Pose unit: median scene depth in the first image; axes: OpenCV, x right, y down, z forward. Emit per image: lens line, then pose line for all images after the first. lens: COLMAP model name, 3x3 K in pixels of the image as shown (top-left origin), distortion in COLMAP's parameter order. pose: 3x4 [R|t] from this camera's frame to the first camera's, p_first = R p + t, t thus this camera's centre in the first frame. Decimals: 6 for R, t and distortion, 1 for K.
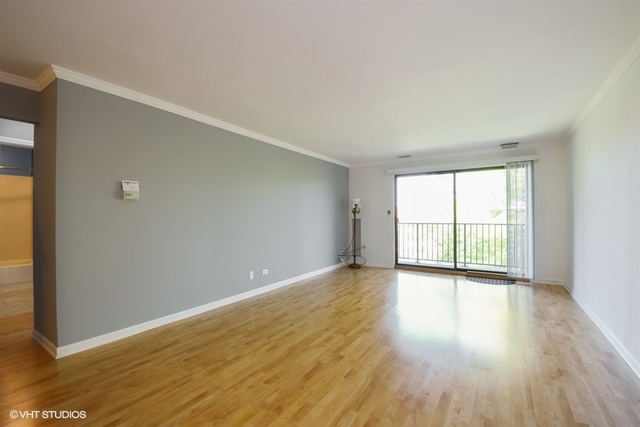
lens RADIAL K [[279.9, 0, 323.6], [0, 279.9, 217.8], [0, 0, 1]] dist [-0.000308, -0.000620]
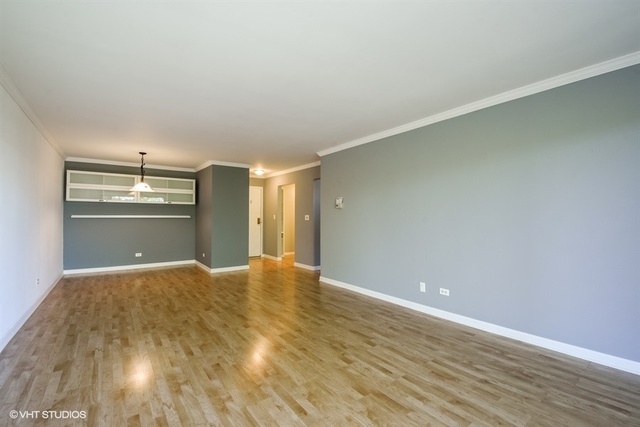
lens RADIAL K [[279.9, 0, 319.6], [0, 279.9, 214.6], [0, 0, 1]] dist [-0.000308, -0.000620]
pose [[-0.351341, -0.002524, -0.936244, 0.837622], [-0.007743, 0.999970, 0.000210, -0.020388], [0.936215, 0.007323, -0.351350, 1.274203]]
